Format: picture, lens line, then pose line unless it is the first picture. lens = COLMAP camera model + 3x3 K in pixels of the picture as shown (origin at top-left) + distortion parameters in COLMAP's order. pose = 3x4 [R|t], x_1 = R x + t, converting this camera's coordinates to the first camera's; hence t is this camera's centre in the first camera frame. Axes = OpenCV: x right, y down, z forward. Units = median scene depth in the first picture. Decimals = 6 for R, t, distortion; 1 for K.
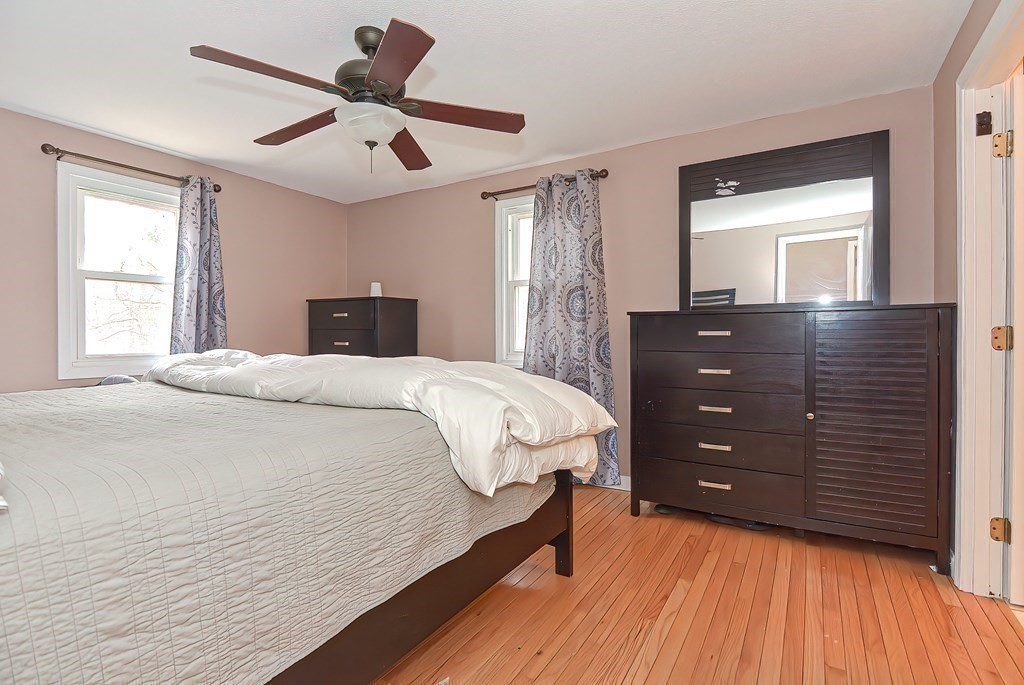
lens RADIAL K [[513.7, 0, 510.1], [0, 513.7, 333.5], [0, 0, 1]] dist [0.003876, -0.016834]
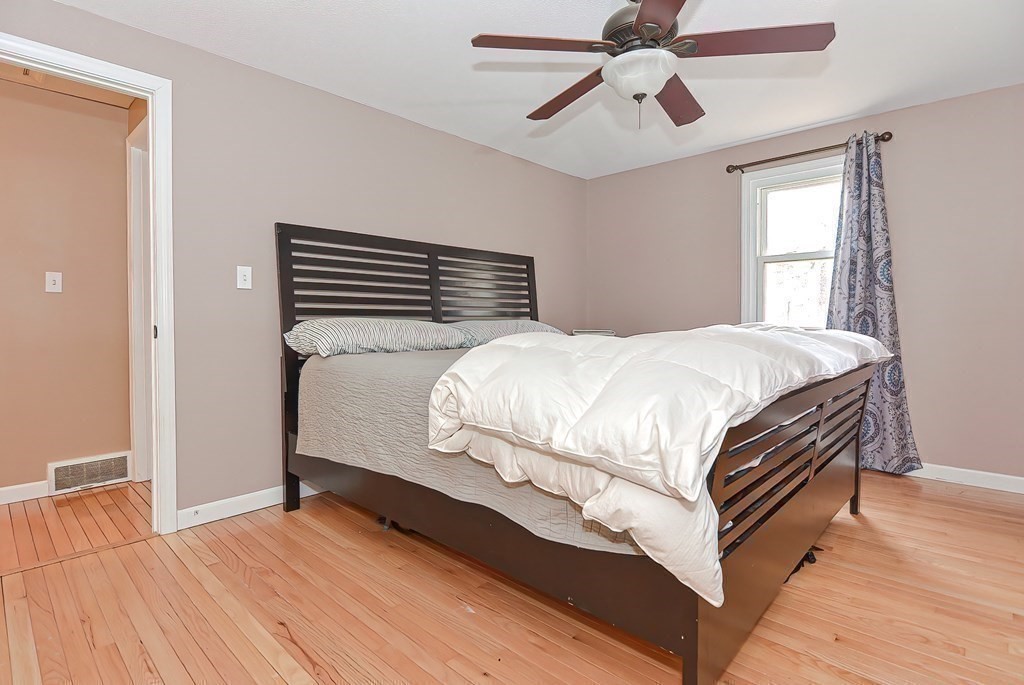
lens RADIAL K [[513.7, 0, 510.1], [0, 513.7, 333.5], [0, 0, 1]] dist [0.003876, -0.016834]
pose [[-0.224271, 0.029461, -0.974081, 0.482609], [0.004034, 0.999562, 0.029302, 0.019863], [0.974519, 0.002642, -0.224291, 0.687340]]
